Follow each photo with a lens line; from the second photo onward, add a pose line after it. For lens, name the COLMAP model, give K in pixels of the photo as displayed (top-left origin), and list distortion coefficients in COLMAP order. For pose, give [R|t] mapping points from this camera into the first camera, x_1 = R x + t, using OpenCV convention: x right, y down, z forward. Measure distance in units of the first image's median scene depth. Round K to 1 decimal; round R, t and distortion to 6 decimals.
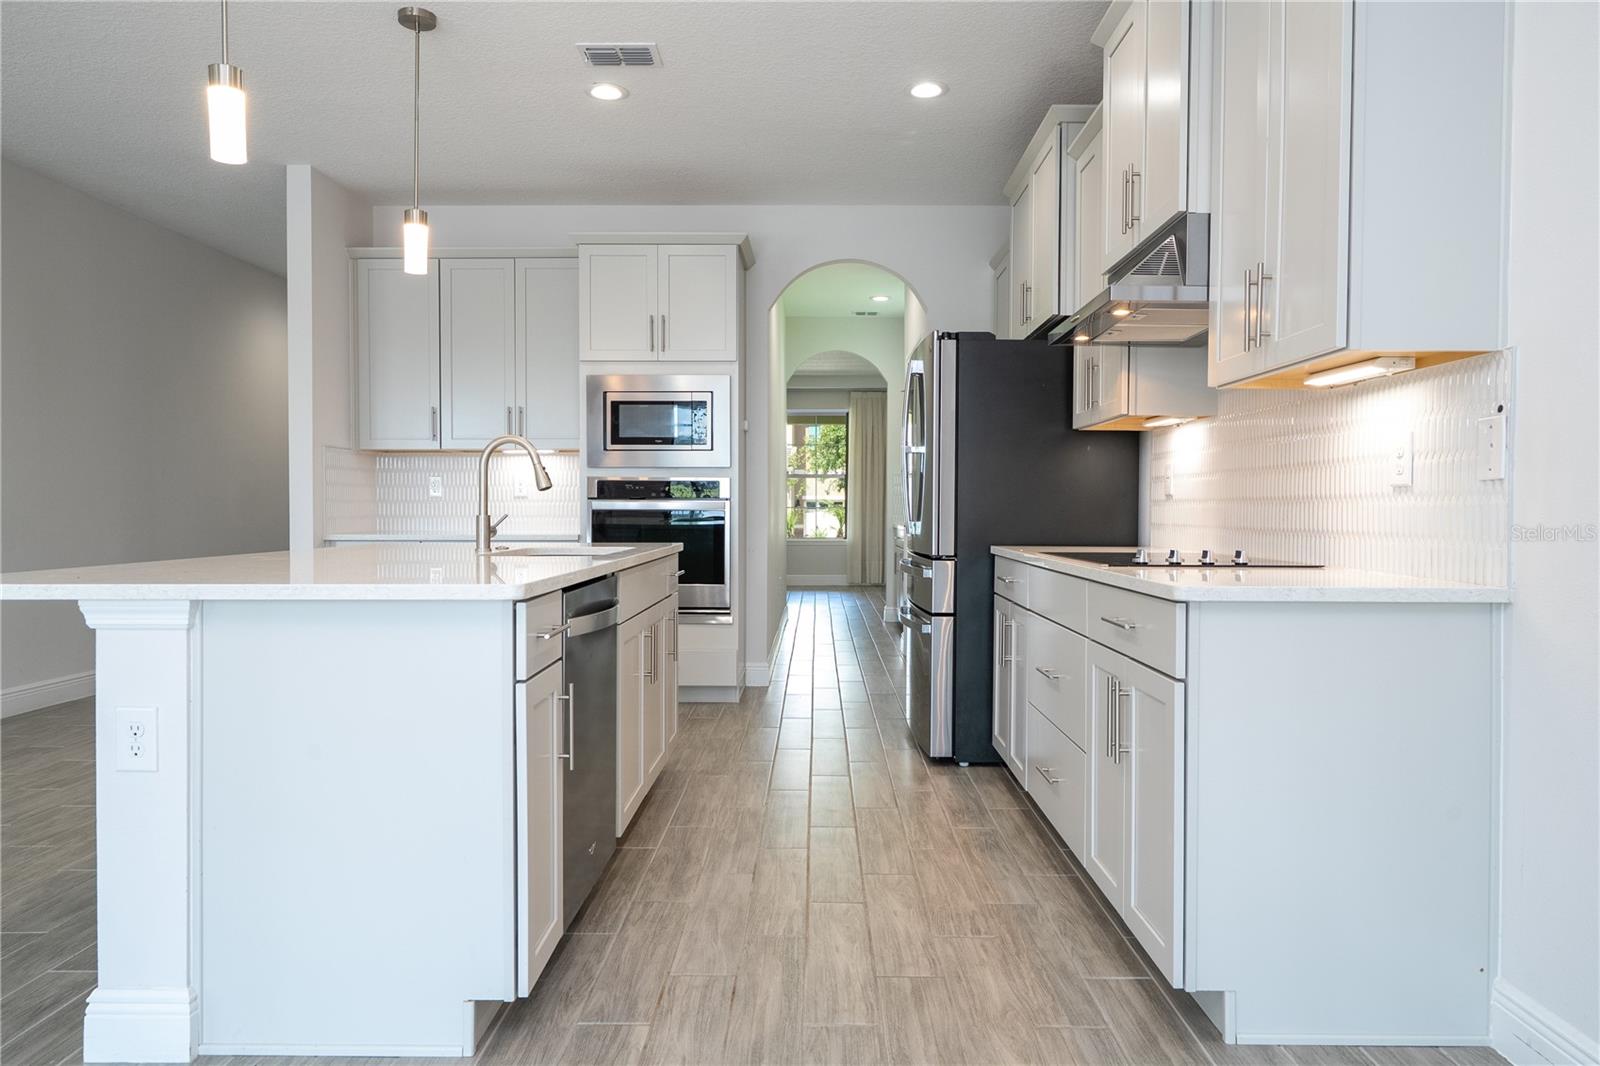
lens RADIAL K [[1044.2, 0, 803.3], [0, 1044.2, 530.6], [0, 0, 1]] dist [-0.001066, 0.006129]
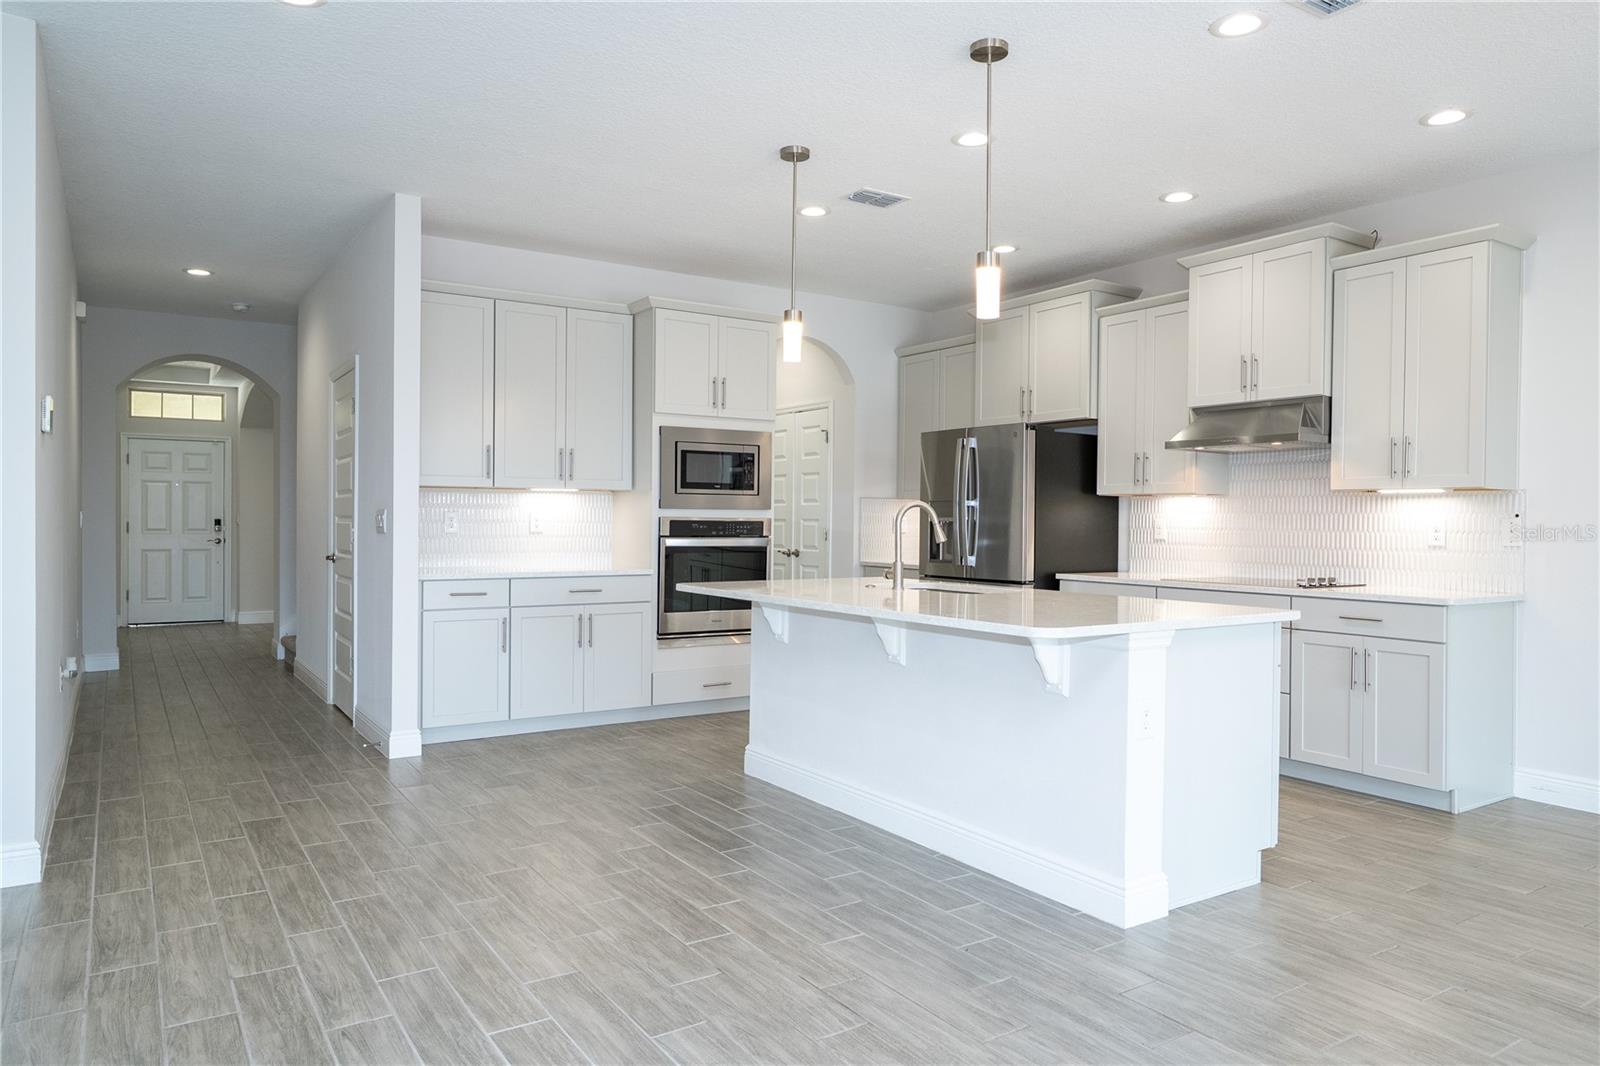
lens RADIAL K [[1044.2, 0, 810.8], [0, 1044.2, 534.0], [0, 0, 1]] dist [-0.001066, 0.006129]
pose [[0.830398, -0.002519, 0.557165, -0.696756], [0.005590, 0.999977, -0.003810, -0.028352], [-0.557143, 0.006279, 0.830393, -0.012394]]
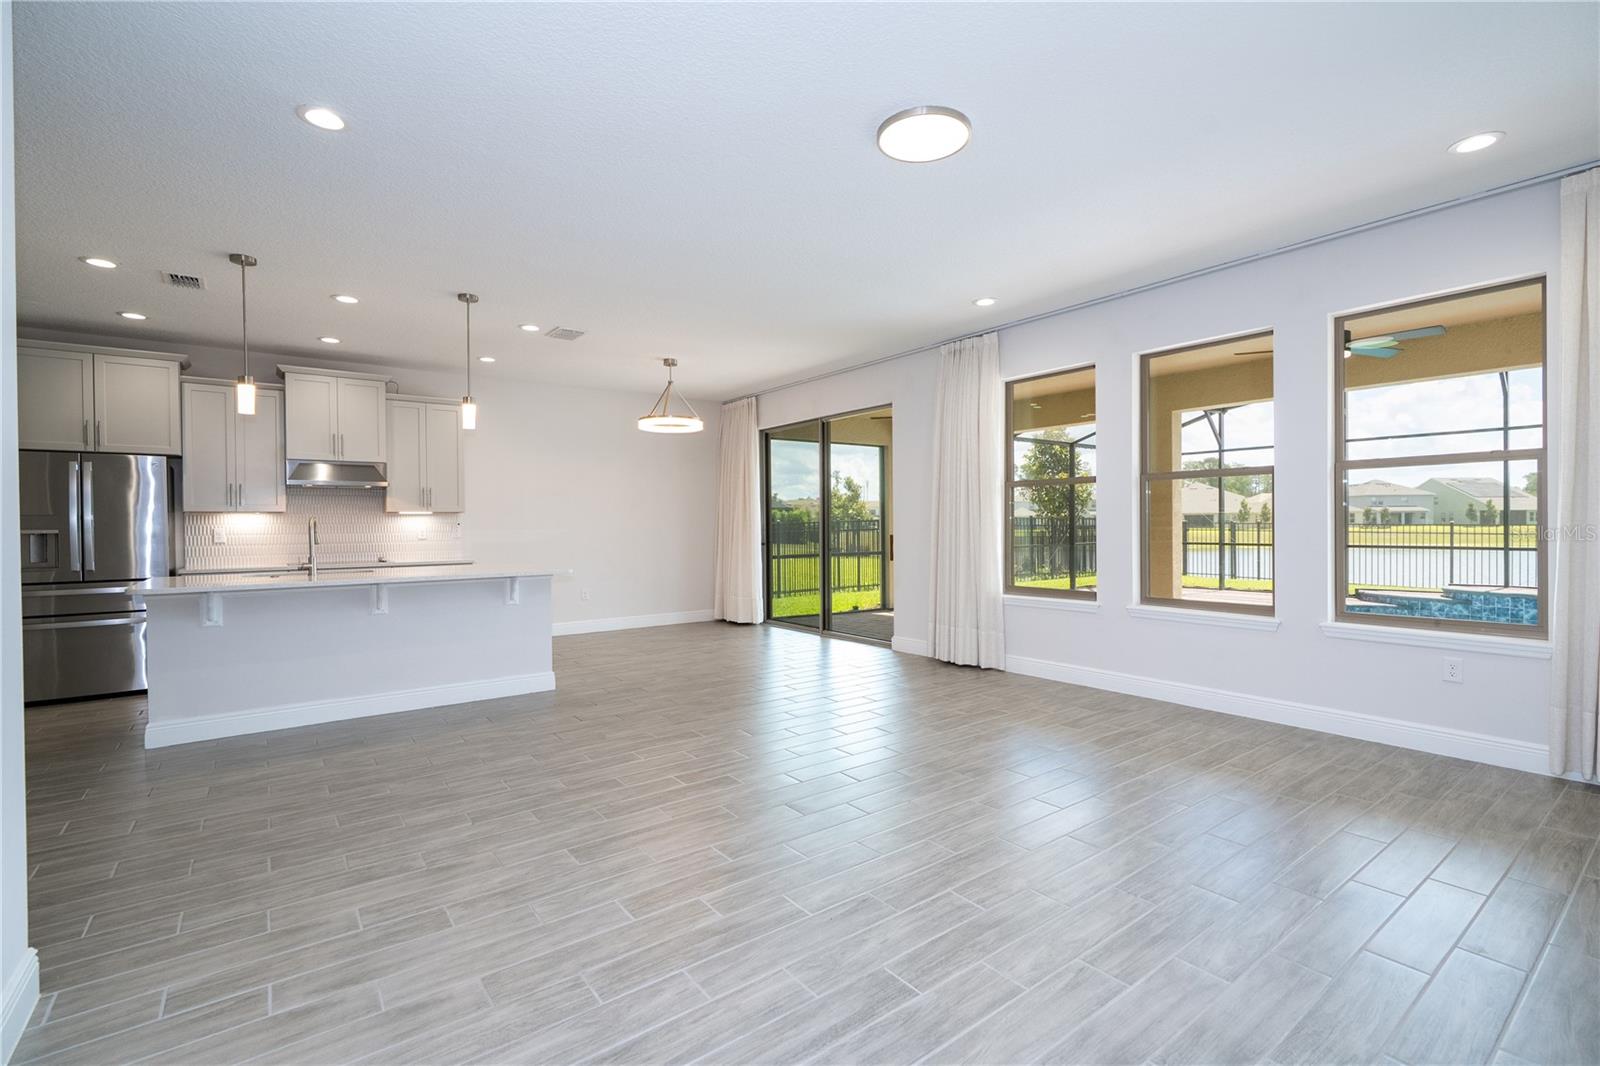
lens RADIAL K [[720.2, 0, 814.9], [0, 720.2, 526.8], [0, 0, 1]] dist [-0.004435, 0.002581]
pose [[-0.614508, 0.004011, 0.788901, -1.225133], [0.028319, 0.999455, 0.016977, -0.042663], [-0.788402, 0.032773, -0.614286, 0.674685]]
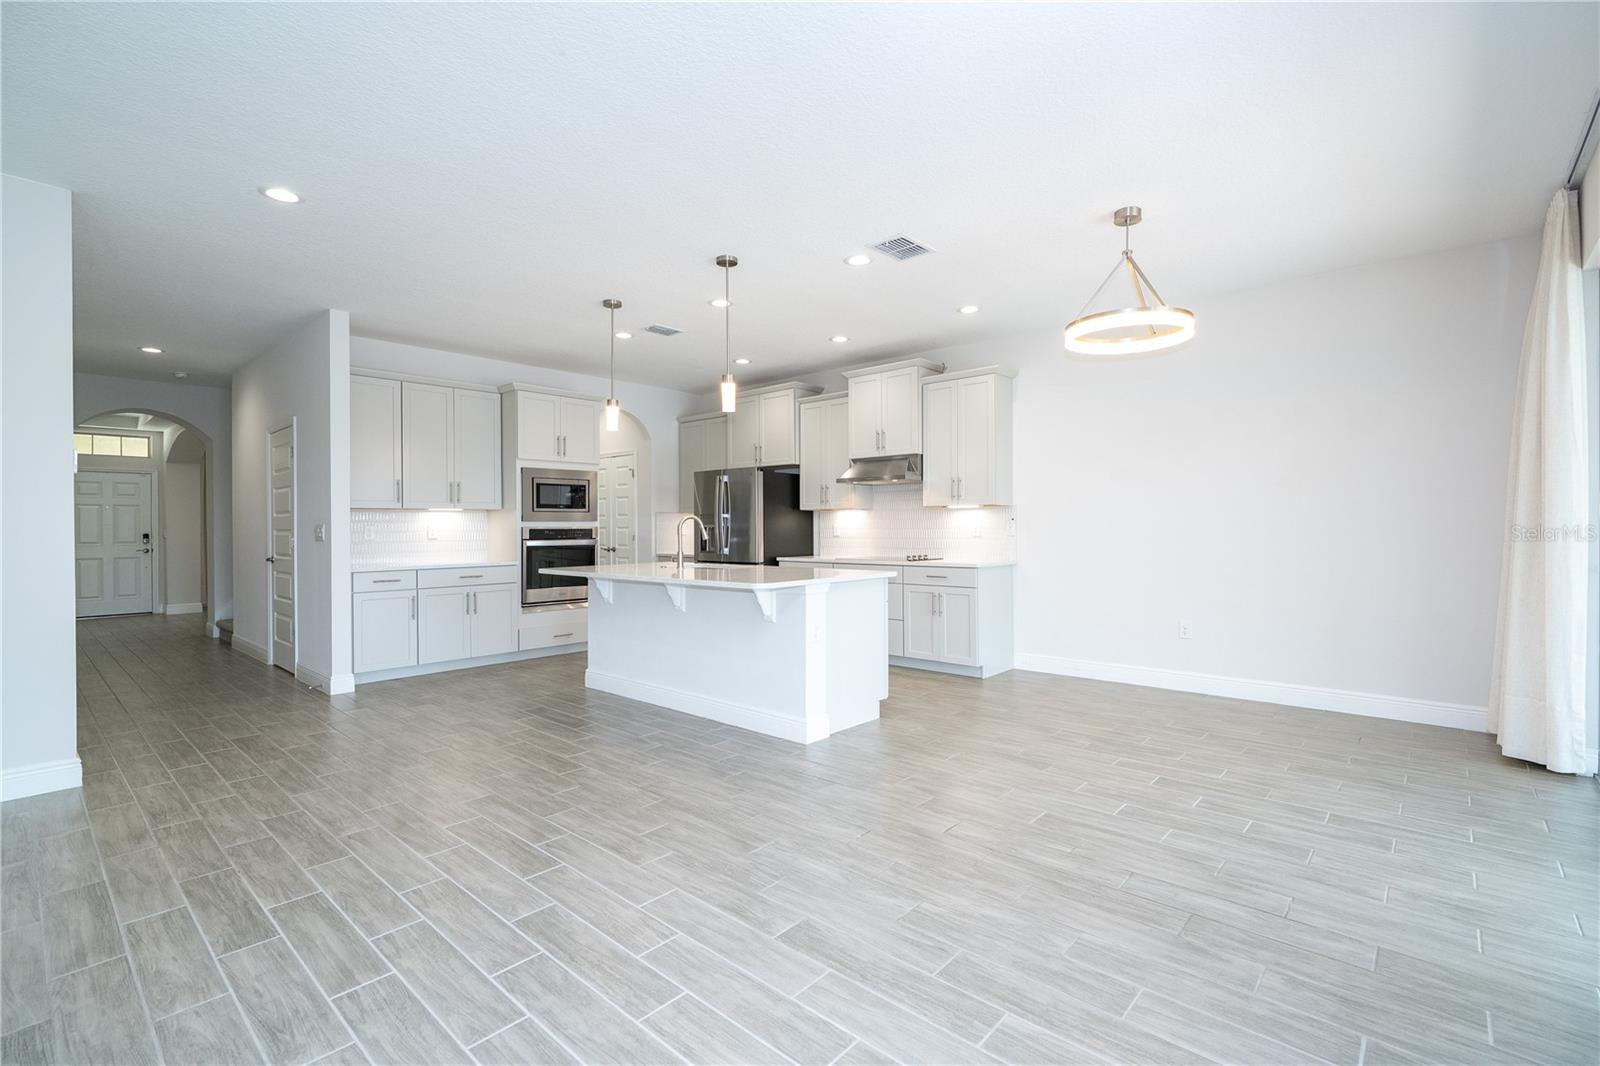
lens RADIAL K [[720.2, 0, 809.0], [0, 720.2, 530.5], [0, 0, 1]] dist [-0.004435, 0.002581]
pose [[0.660529, -0.010527, 0.750726, -0.780699], [0.024351, 0.999676, -0.007407, -0.025619], [-0.750405, 0.023173, 0.660572, -0.121187]]
